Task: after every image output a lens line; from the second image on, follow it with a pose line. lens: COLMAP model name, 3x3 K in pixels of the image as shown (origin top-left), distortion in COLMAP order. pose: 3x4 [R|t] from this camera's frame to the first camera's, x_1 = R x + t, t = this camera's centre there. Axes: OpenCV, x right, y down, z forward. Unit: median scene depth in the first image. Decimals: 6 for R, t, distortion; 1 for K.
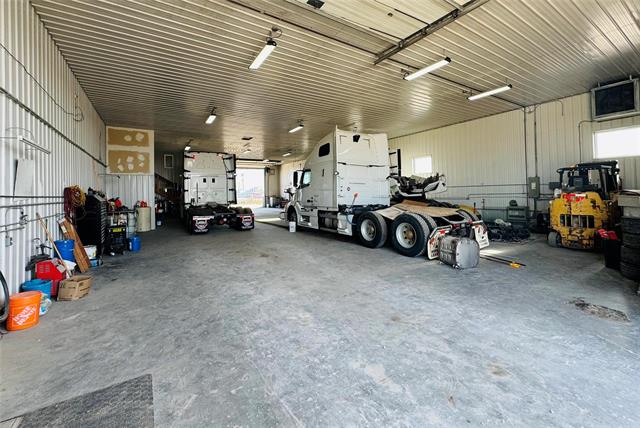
lens RADIAL K [[267.2, 0, 315.6], [0, 267.2, 191.8], [0, 0, 1]] dist [-0.000853, 0.000303]
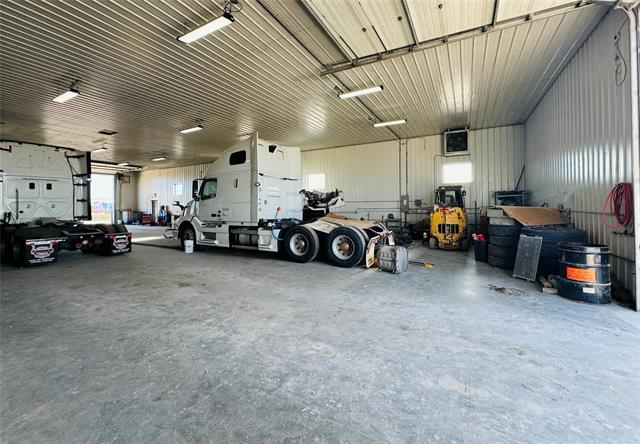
lens RADIAL K [[269.1, 0, 317.4], [0, 269.1, 207.2], [0, 0, 1]] dist [-0.000665, -0.000004]
pose [[0.874643, 0.009522, 0.484674, -0.263775], [-0.010750, 0.999942, -0.000245, 0.008396], [-0.484649, -0.004996, 0.874695, 0.138269]]
